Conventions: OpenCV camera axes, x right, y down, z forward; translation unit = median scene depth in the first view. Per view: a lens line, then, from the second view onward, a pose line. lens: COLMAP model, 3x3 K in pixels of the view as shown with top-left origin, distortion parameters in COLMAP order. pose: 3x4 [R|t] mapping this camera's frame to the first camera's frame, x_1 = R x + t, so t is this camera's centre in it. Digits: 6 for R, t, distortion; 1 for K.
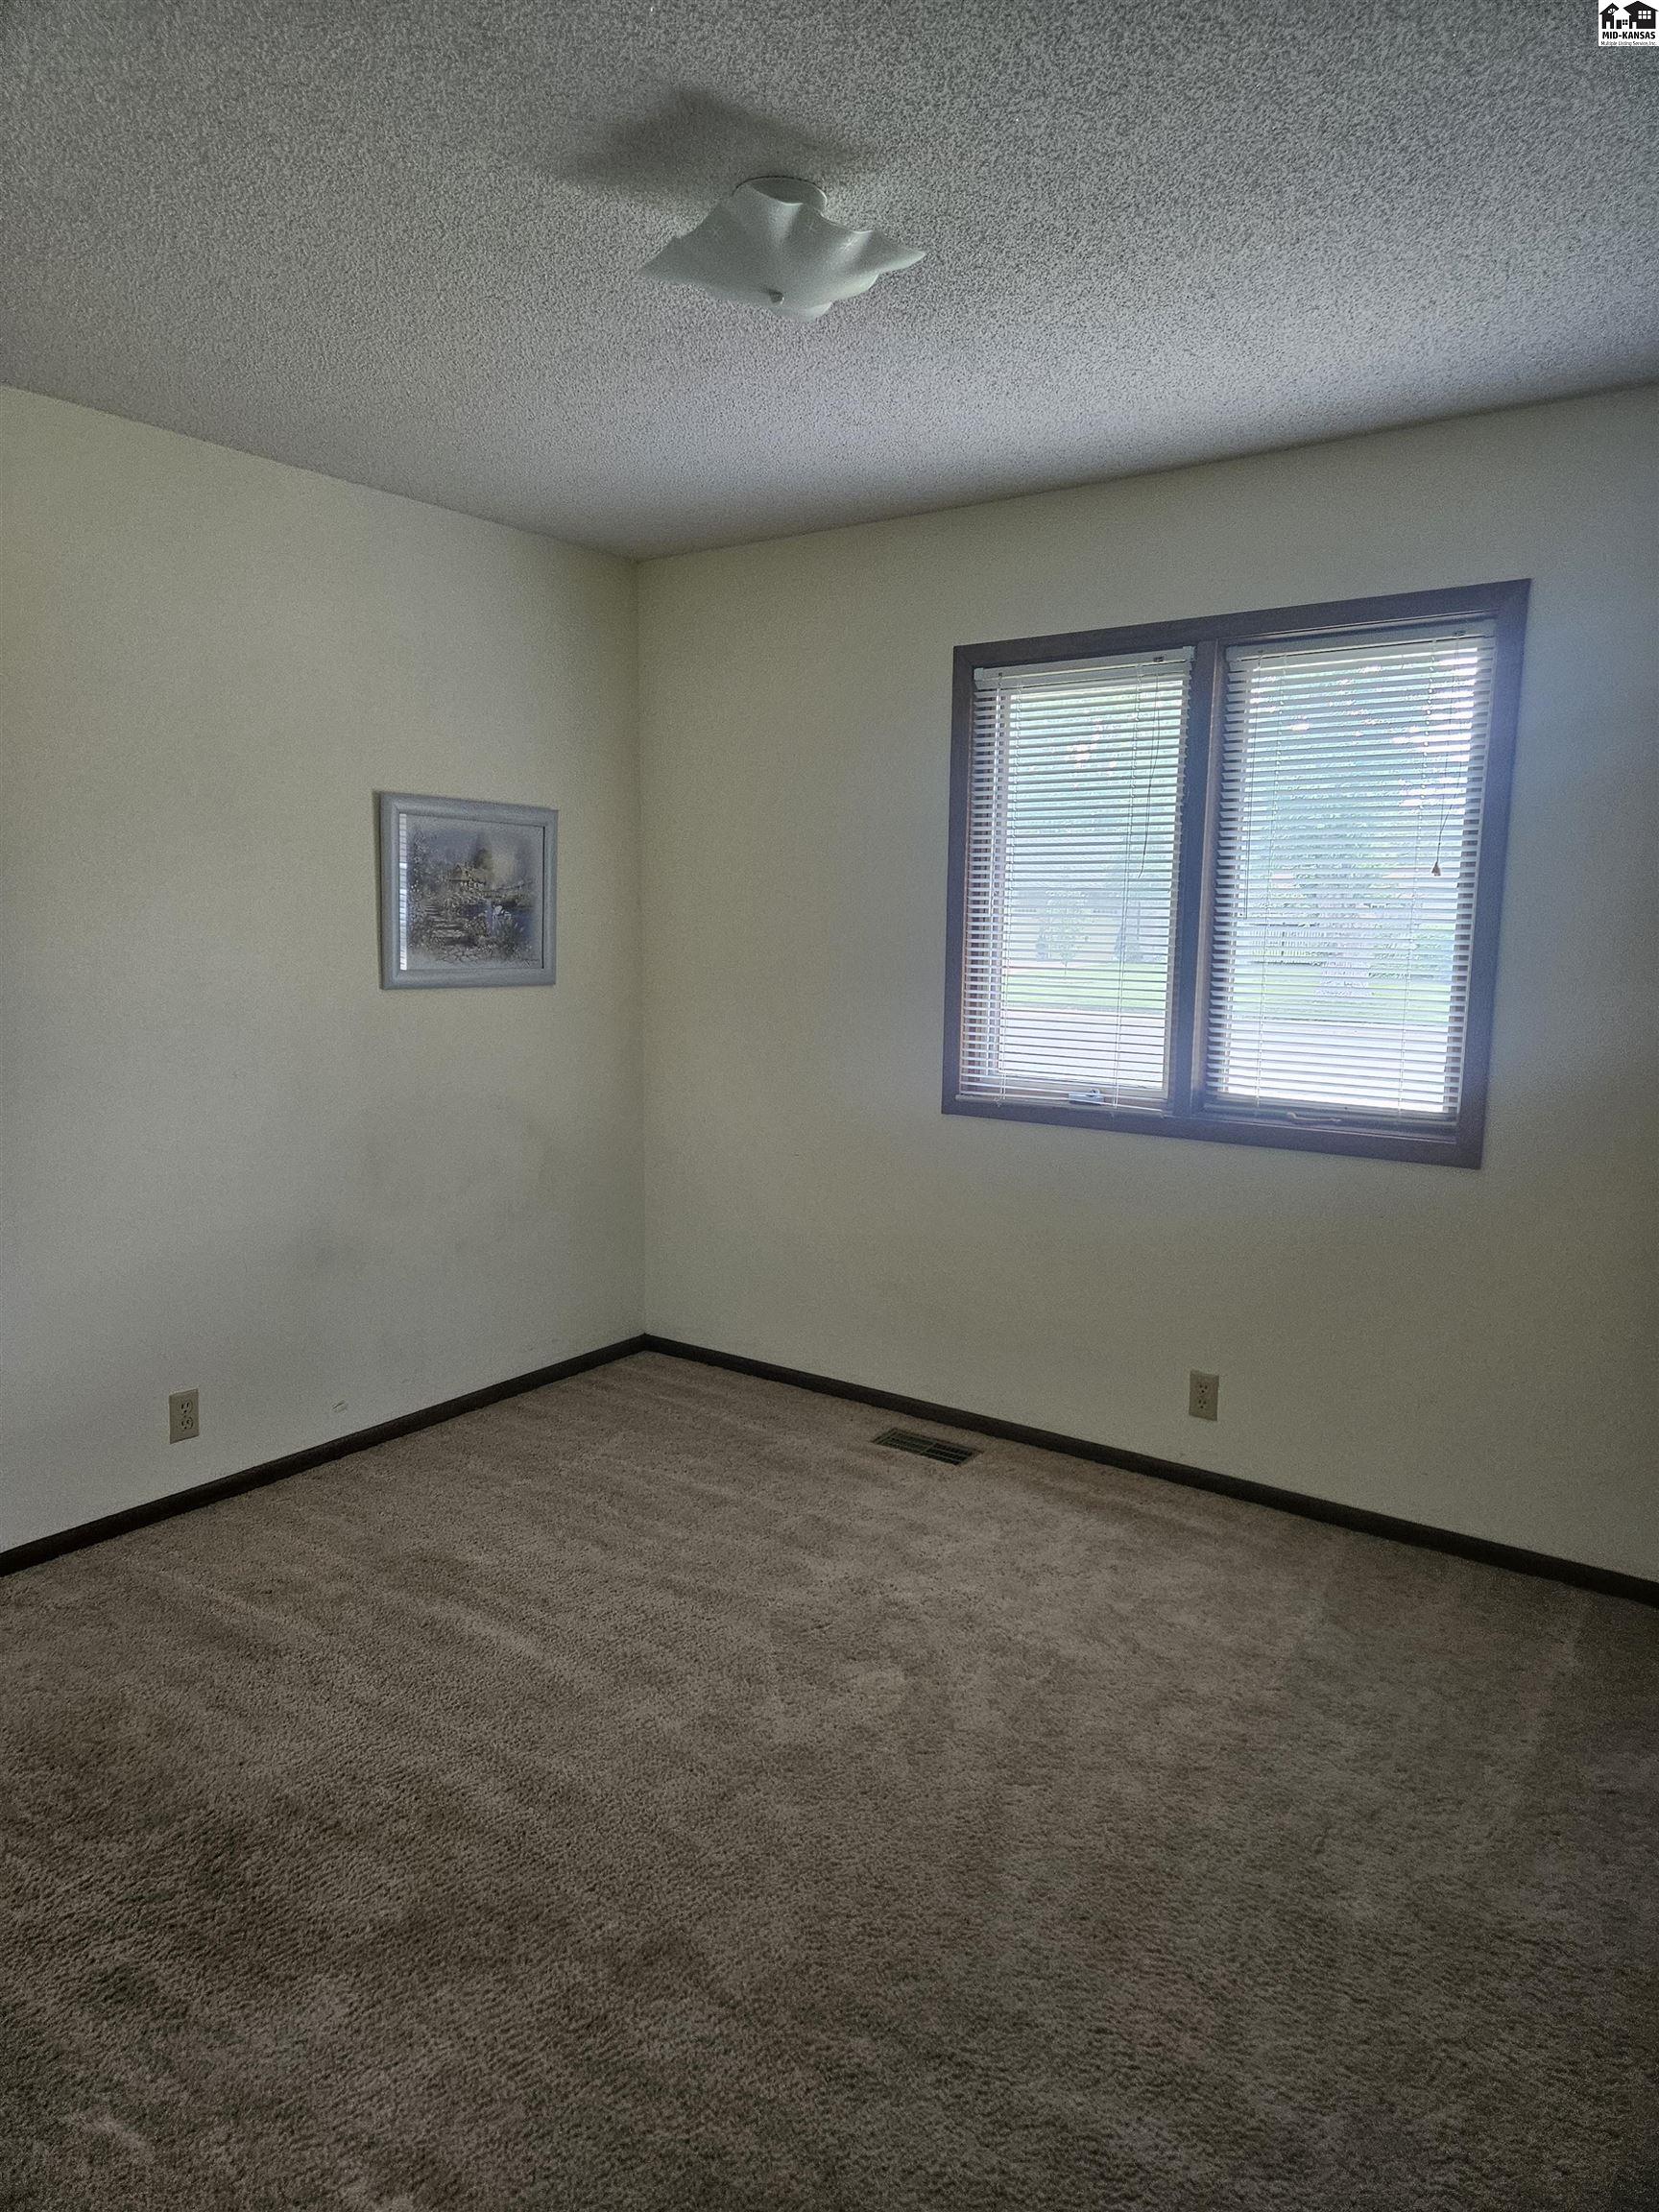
lens RADIAL K [[1476.3, 0, 824.3], [0, 1476.3, 1099.5], [0, 0, 1]] dist [0.077865, -0.063633]
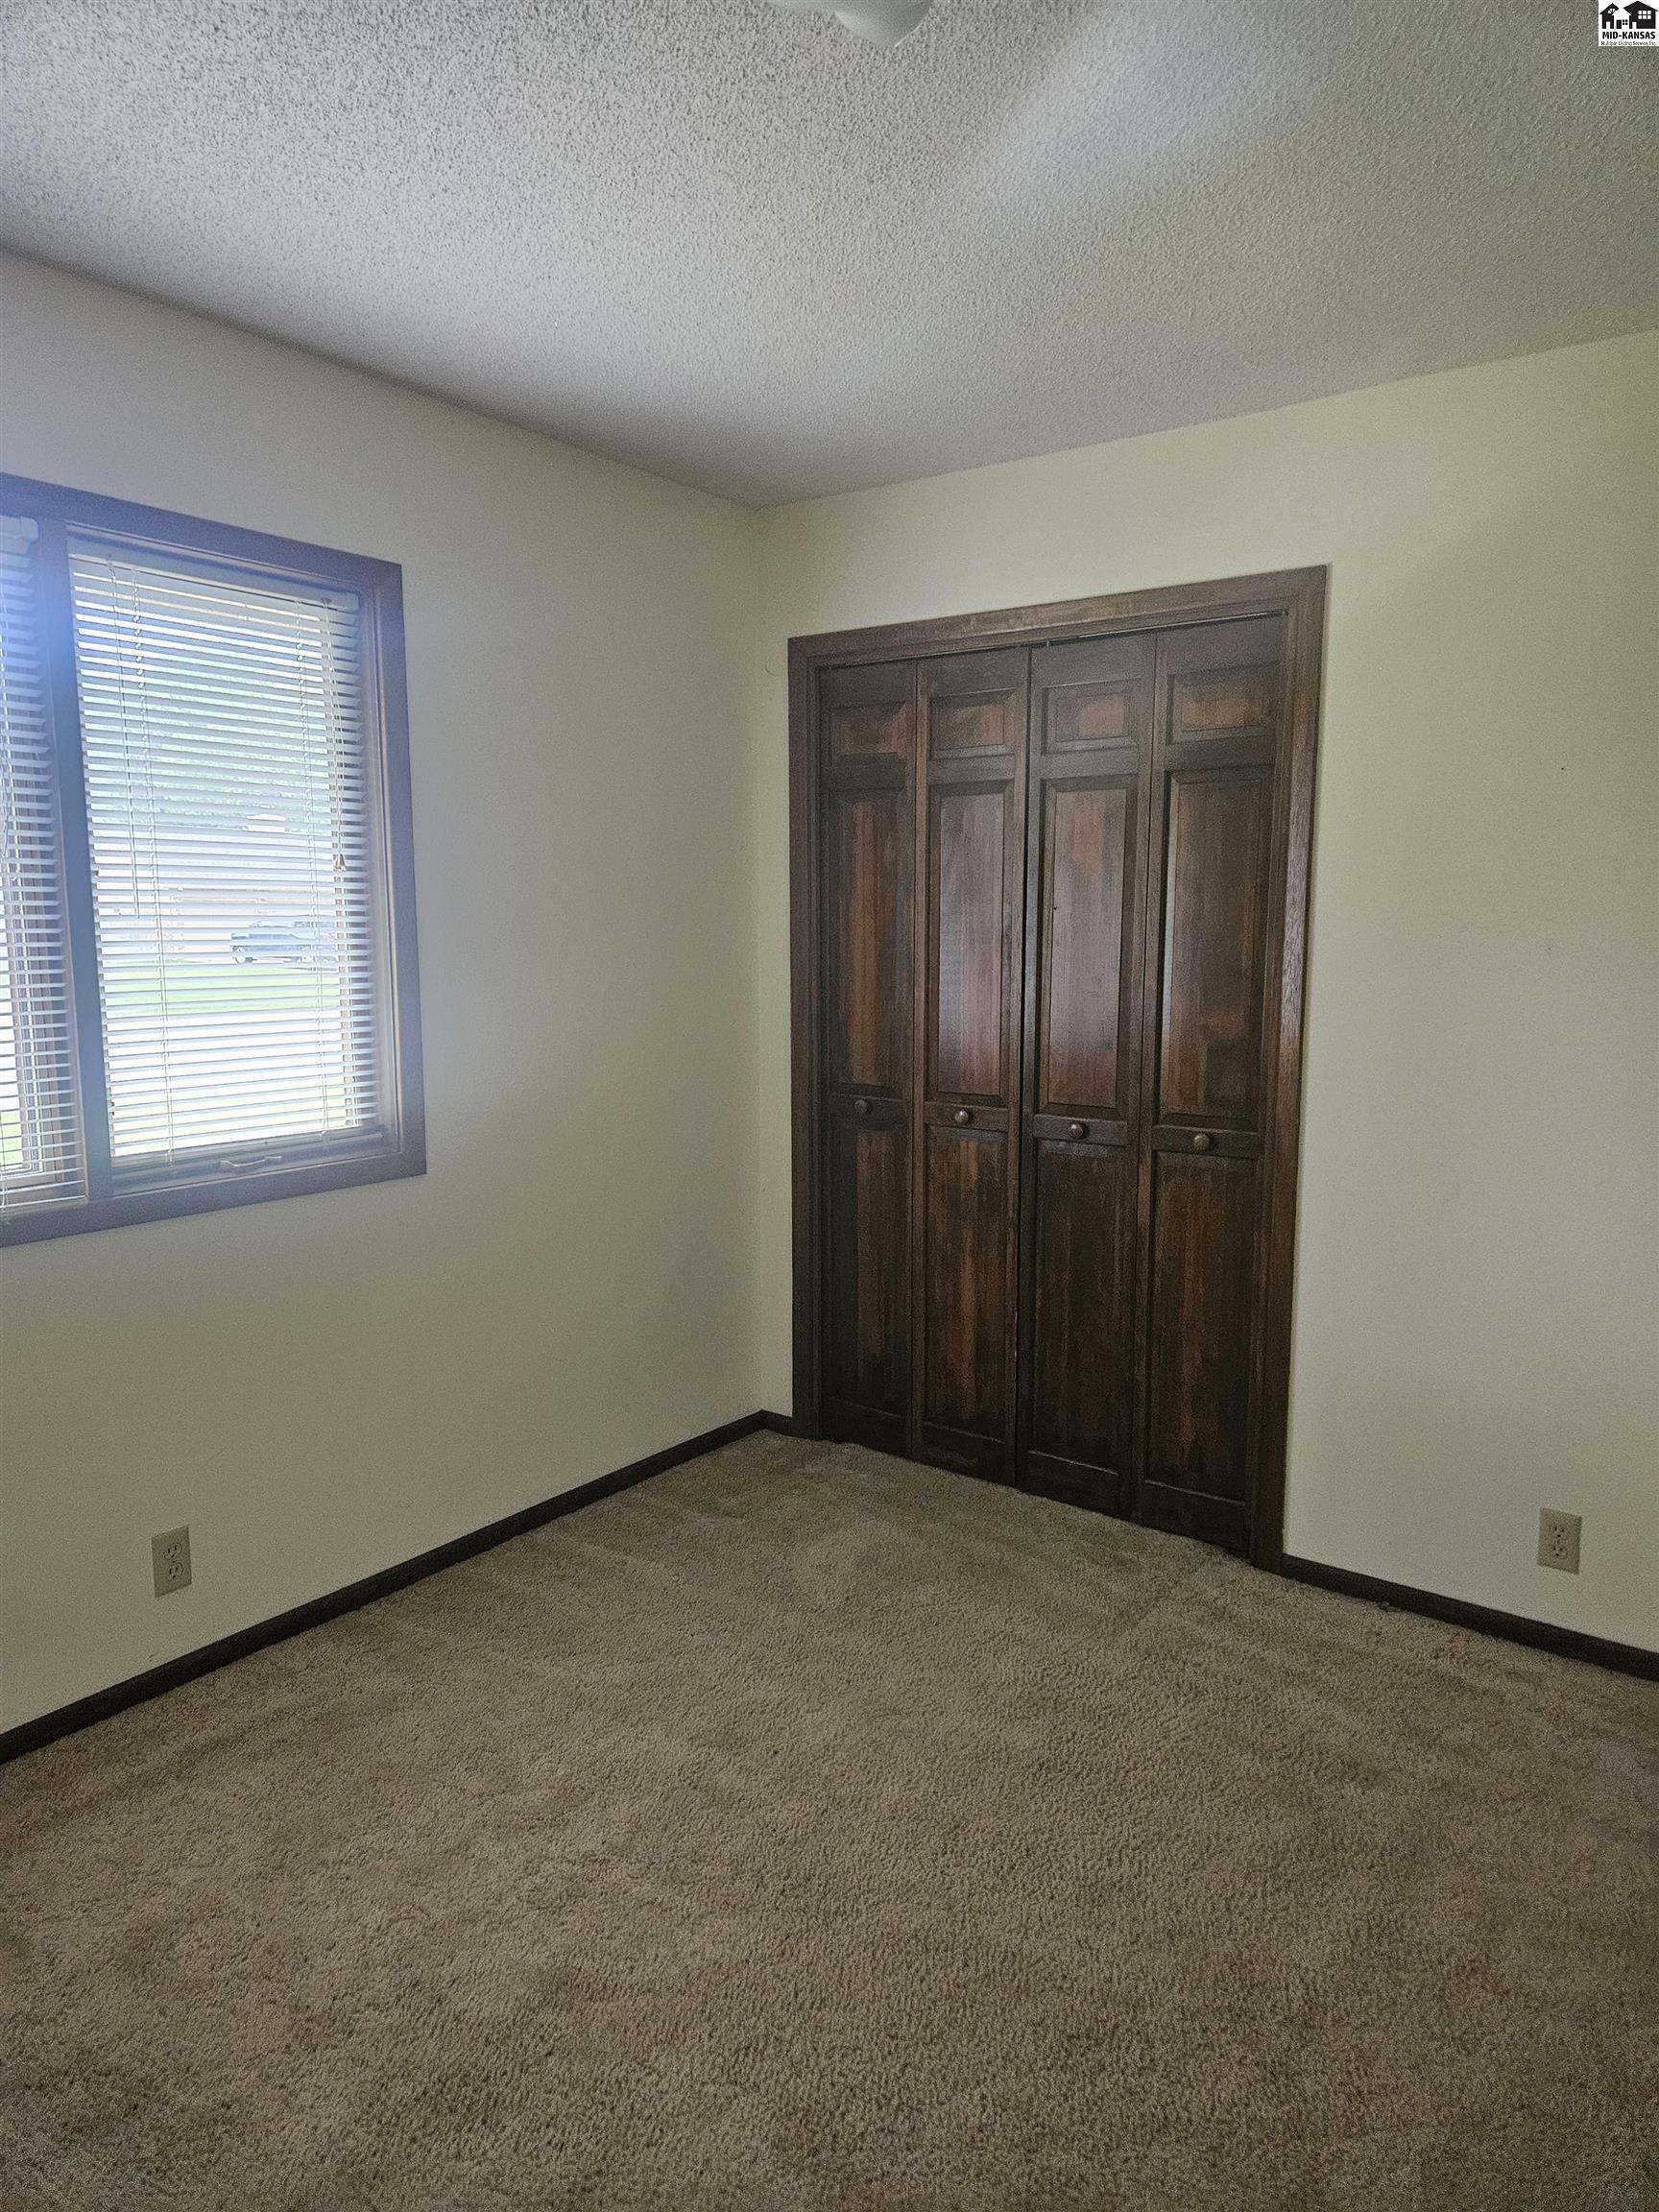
lens RADIAL K [[1476.3, 0, 824.9], [0, 1476.3, 1114.3], [0, 0, 1]] dist [0.077865, -0.063633]
pose [[0.027516, -0.146718, 0.988796, -0.489393], [0.138606, 0.980175, 0.141582, -0.088905], [-0.989965, 0.133157, 0.047307, 0.670934]]
